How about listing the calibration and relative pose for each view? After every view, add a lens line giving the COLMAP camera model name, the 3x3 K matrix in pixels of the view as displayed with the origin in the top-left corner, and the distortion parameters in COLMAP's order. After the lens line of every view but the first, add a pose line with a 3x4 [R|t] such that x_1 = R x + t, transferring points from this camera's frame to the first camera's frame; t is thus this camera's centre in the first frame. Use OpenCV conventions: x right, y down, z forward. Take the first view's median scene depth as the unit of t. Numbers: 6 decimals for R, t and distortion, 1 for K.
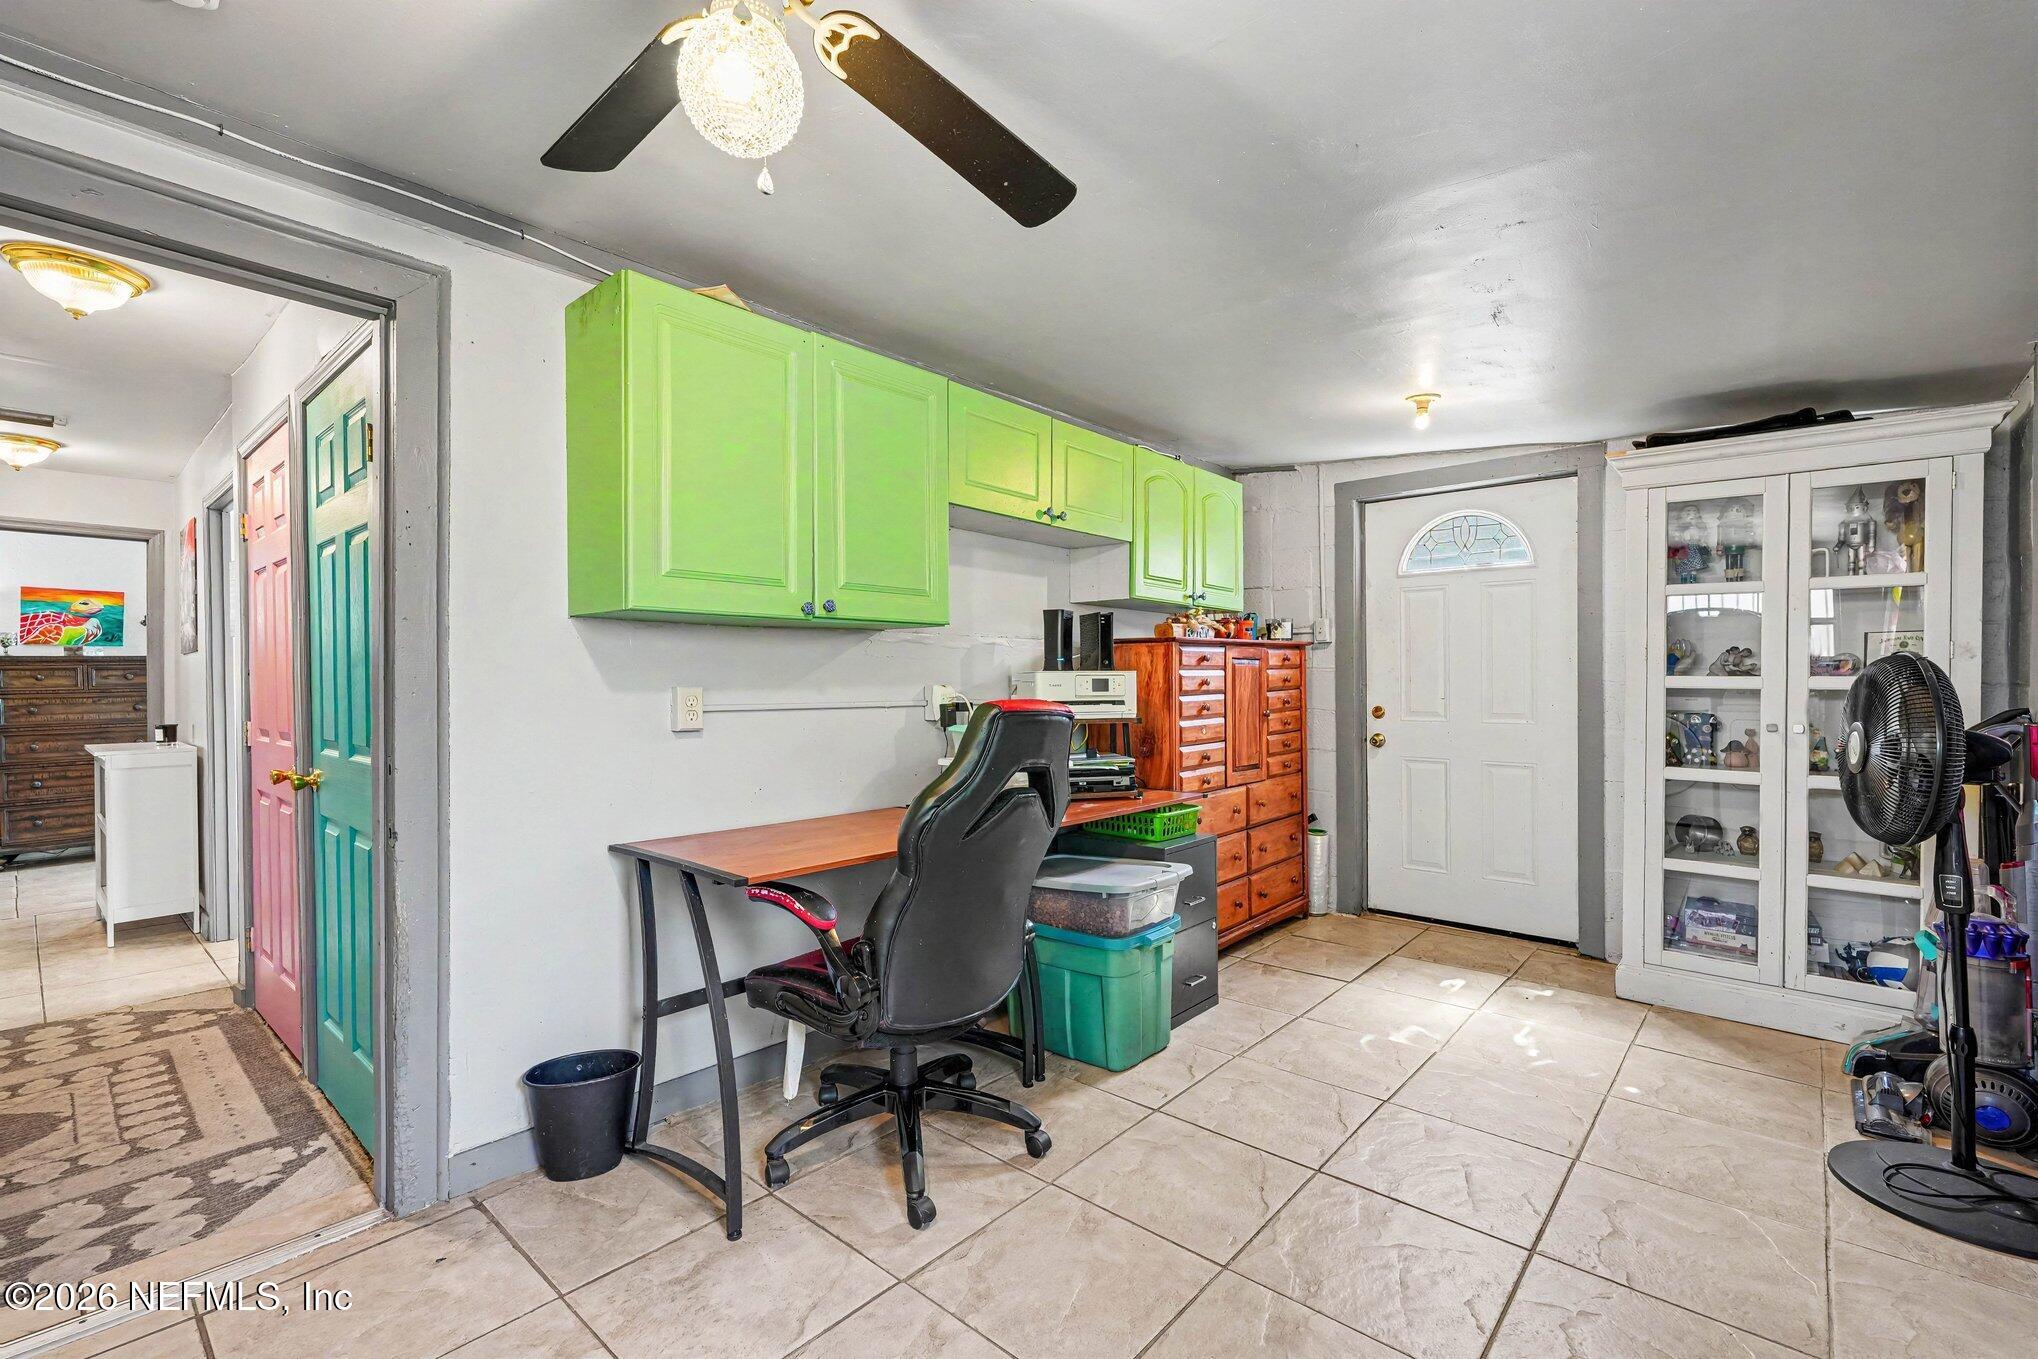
lens RADIAL K [[822.8, 0, 1019.3], [0, 822.8, 672.0], [0, 0, 1]] dist [-0.001217, -0.000144]
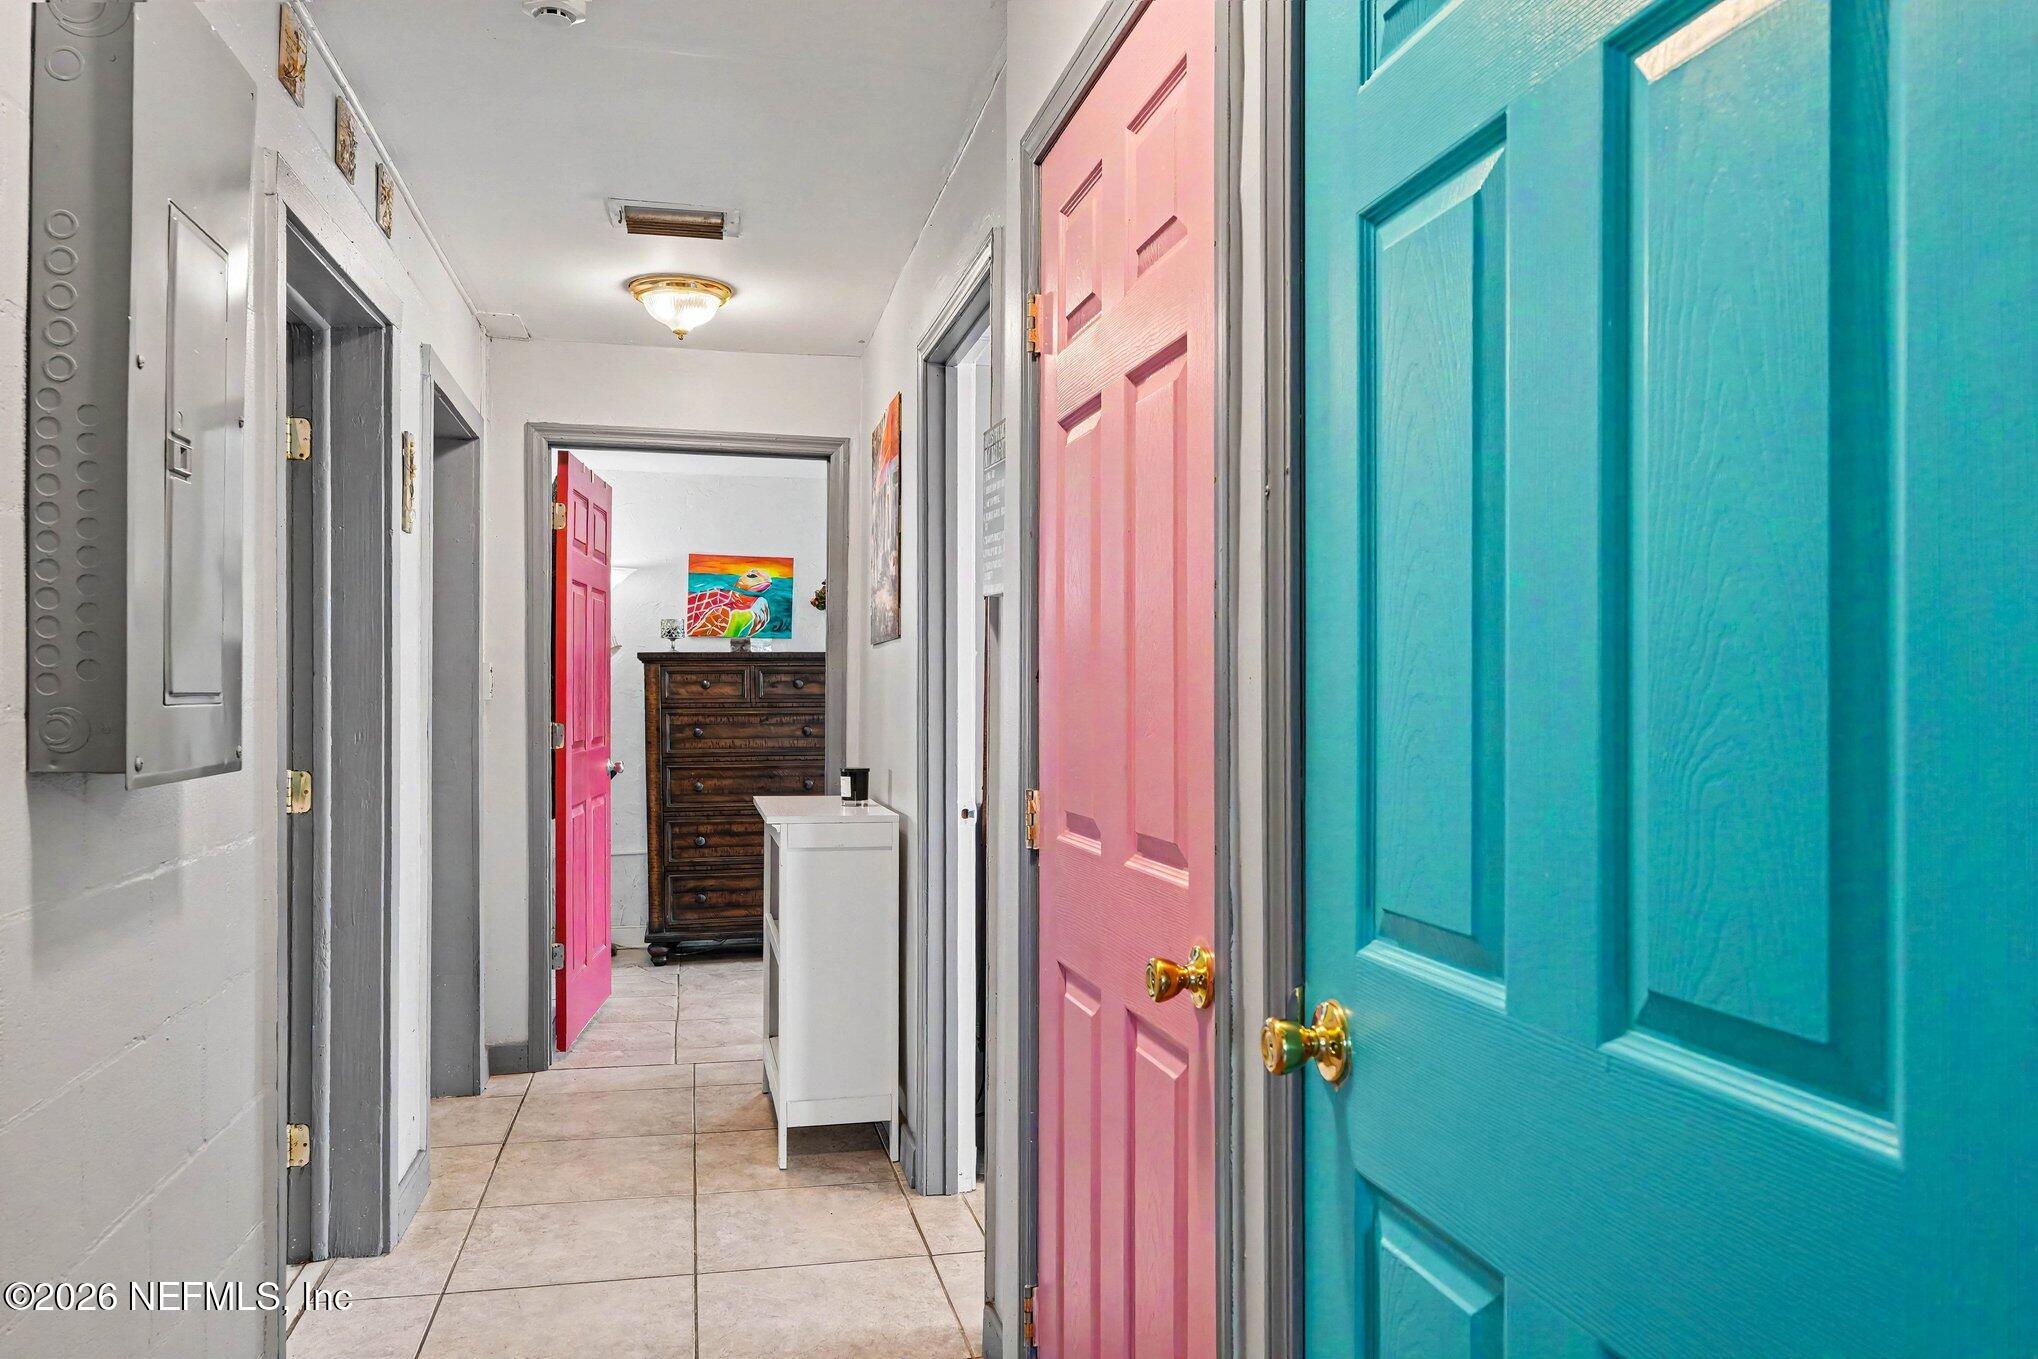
lens RADIAL K [[890.7, 0, 1021.4], [0, 890.7, 681.2], [0, 0, 1]] dist [0.000043, -0.000295]
pose [[0.855124, 0.004497, -0.518404, -0.598701], [-0.009320, 0.999934, -0.006699, 0.006997], [0.518340, 0.010560, 0.855110, 0.514812]]
